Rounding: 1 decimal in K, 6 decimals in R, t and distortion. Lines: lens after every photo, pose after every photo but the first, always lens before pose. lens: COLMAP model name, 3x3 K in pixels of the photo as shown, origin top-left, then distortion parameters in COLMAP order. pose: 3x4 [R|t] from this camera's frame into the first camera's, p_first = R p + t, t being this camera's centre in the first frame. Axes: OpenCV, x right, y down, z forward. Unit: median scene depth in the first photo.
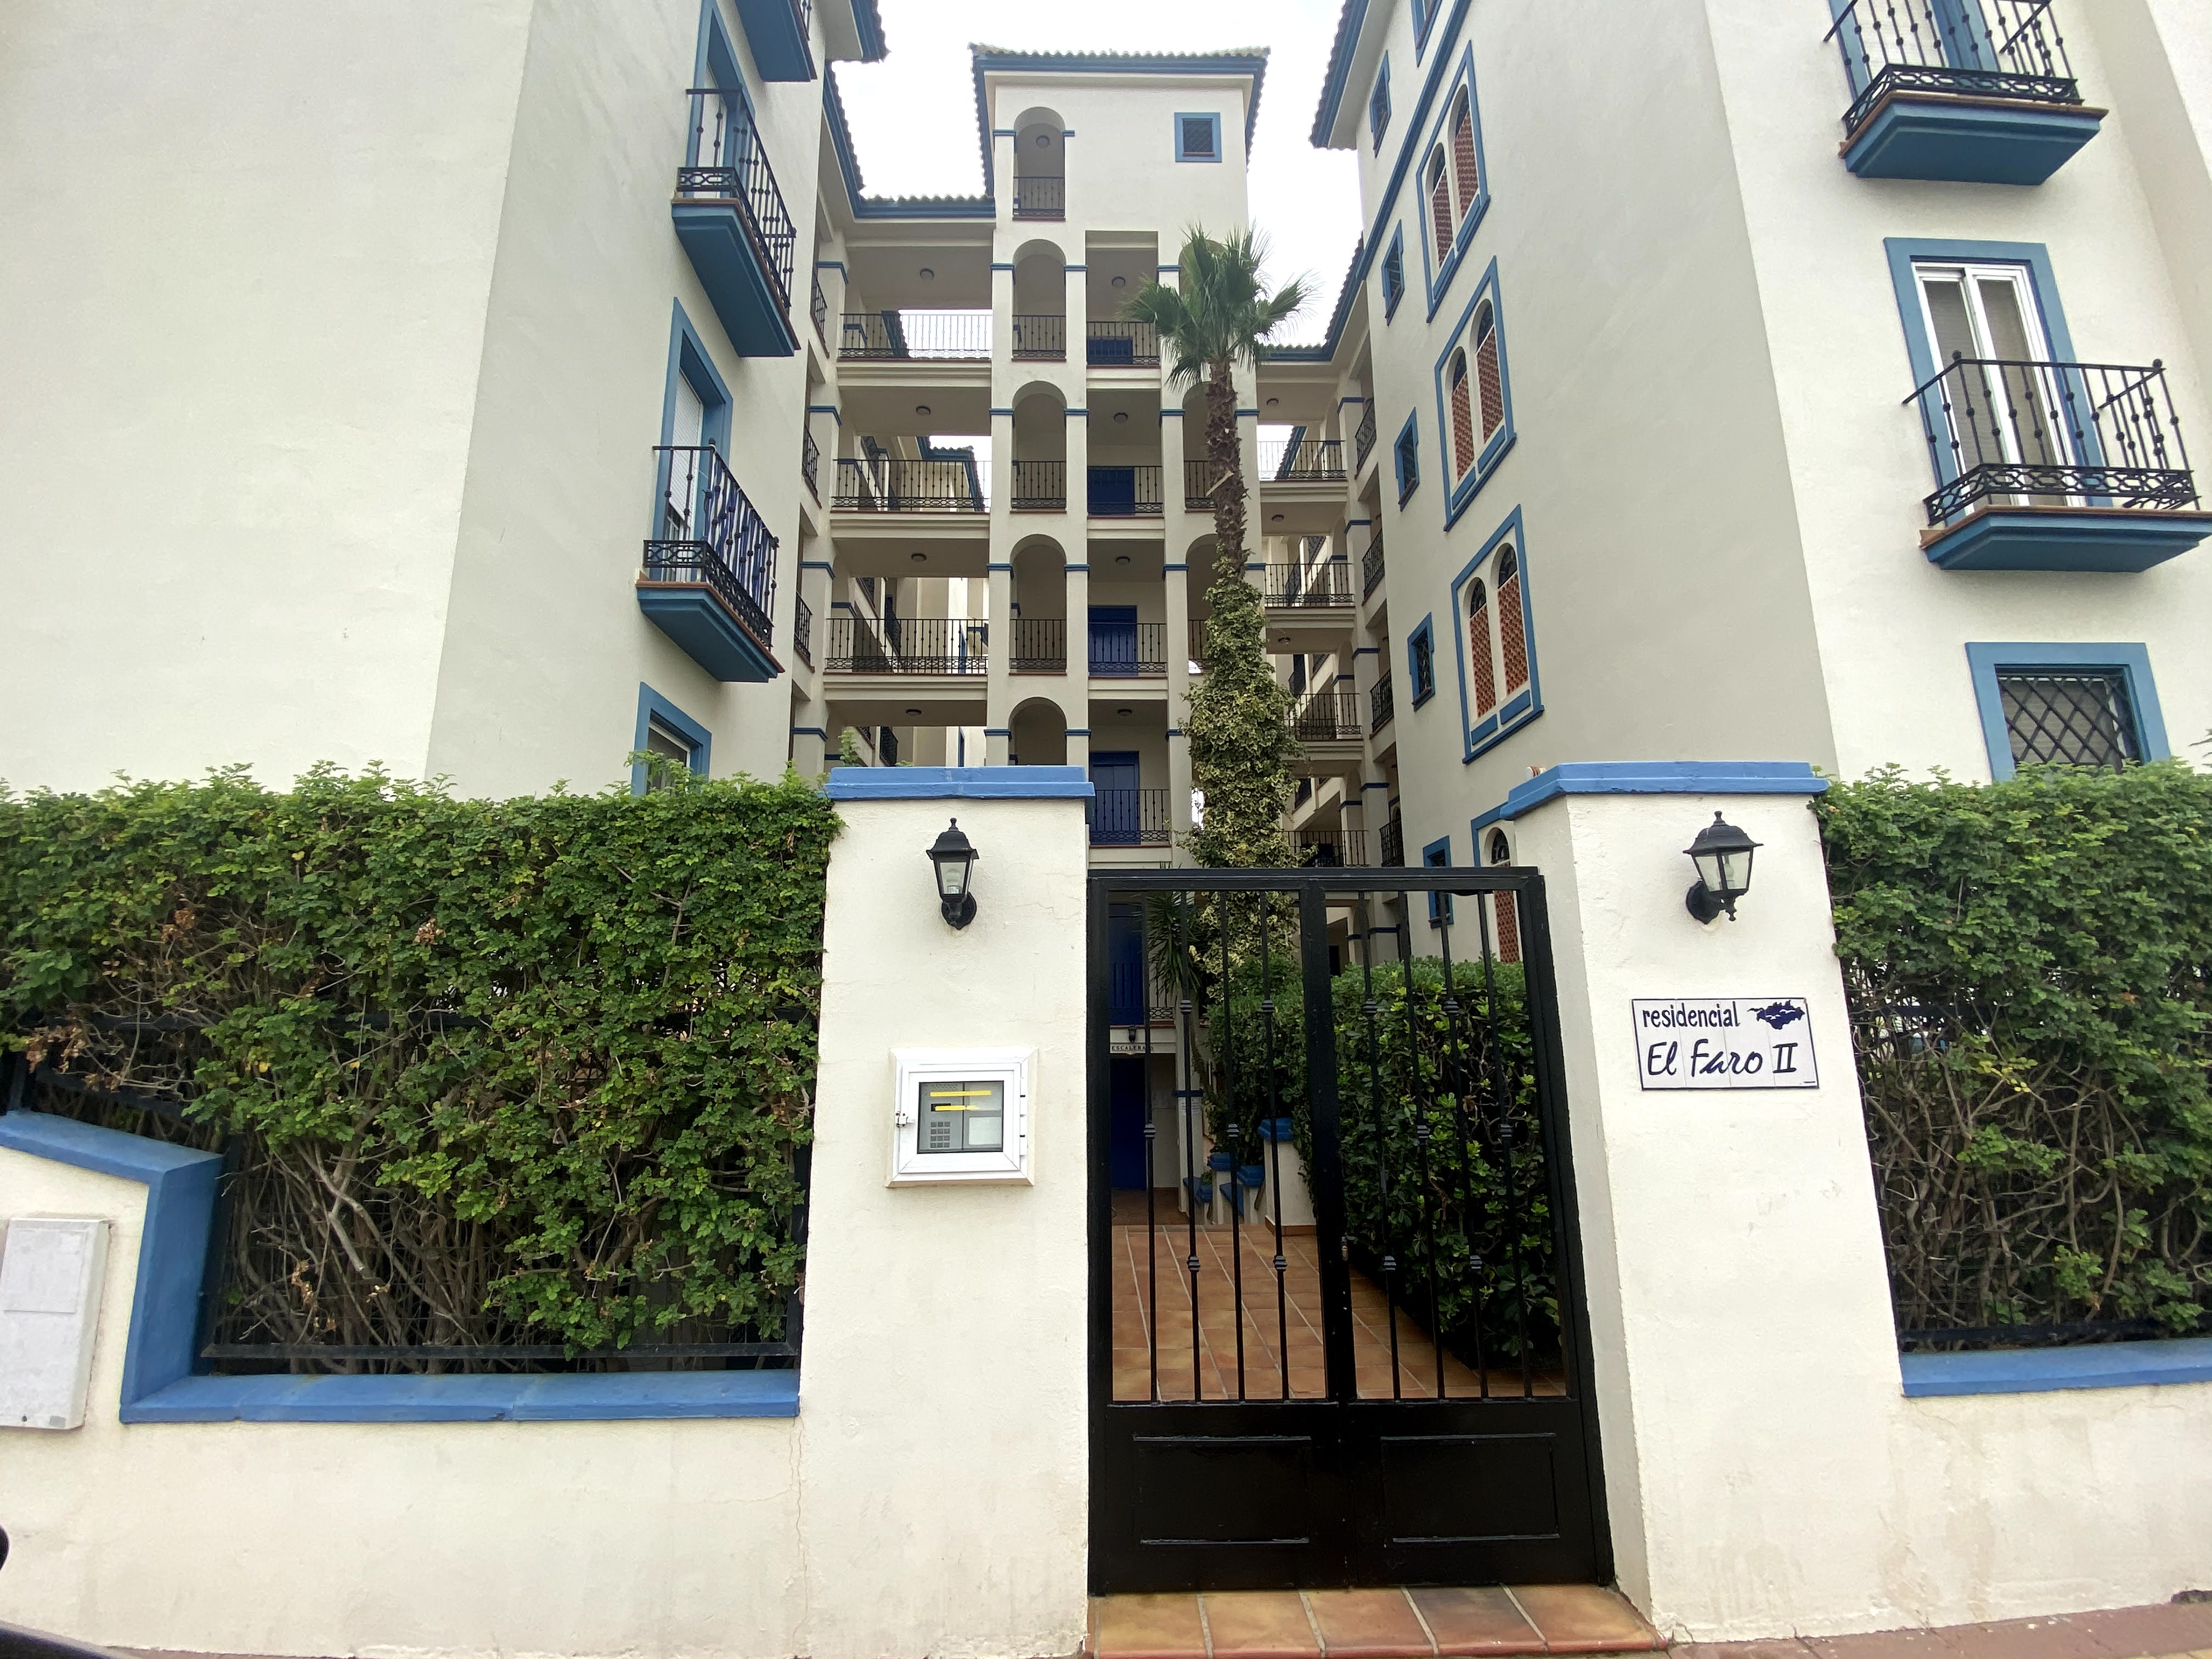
lens RADIAL K [[961.8, 0, 1096.6], [0, 961.8, 842.7], [0, 0, 1]] dist [0.027033, -0.027903]
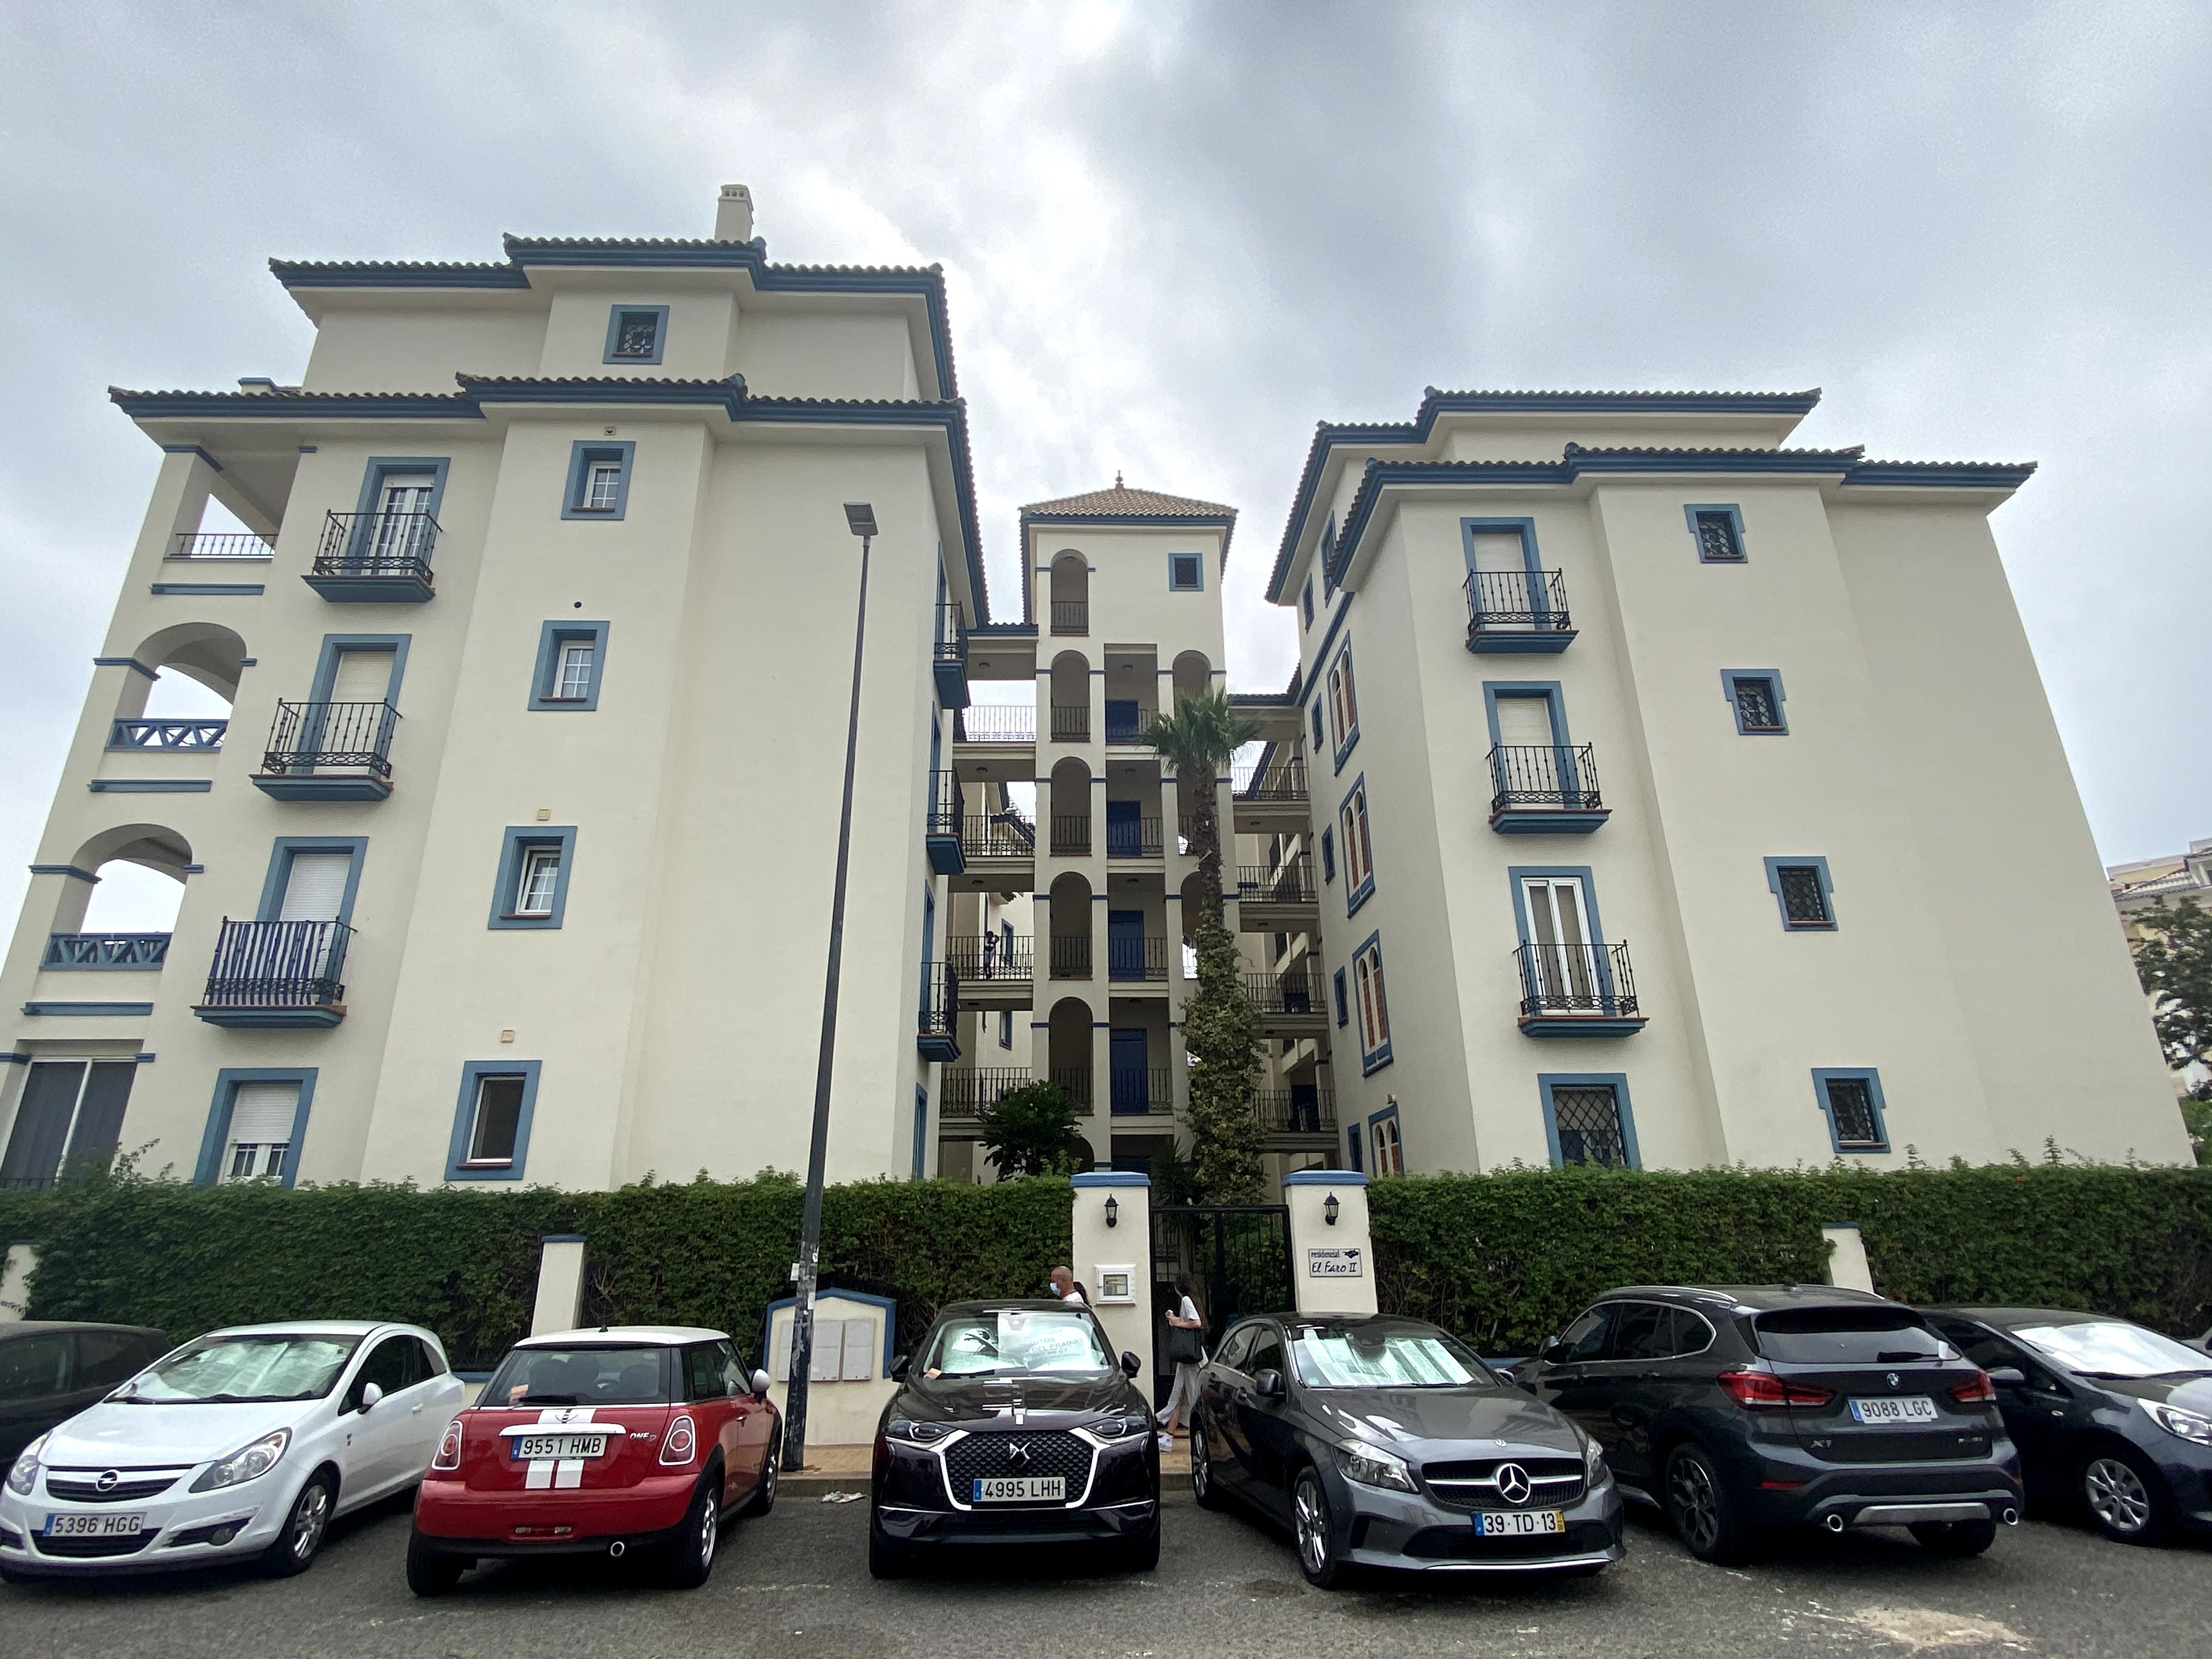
lens RADIAL K [[1164.7, 0, 1095.7], [0, 1164.7, 830.7], [0, 0, 1]] dist [0.021669, -0.021840]
pose [[0.999901, 0.001655, 0.013942, -0.247580], [0.000636, 0.986670, -0.162734, -0.588101], [-0.014026, 0.162727, 0.986571, -3.103138]]
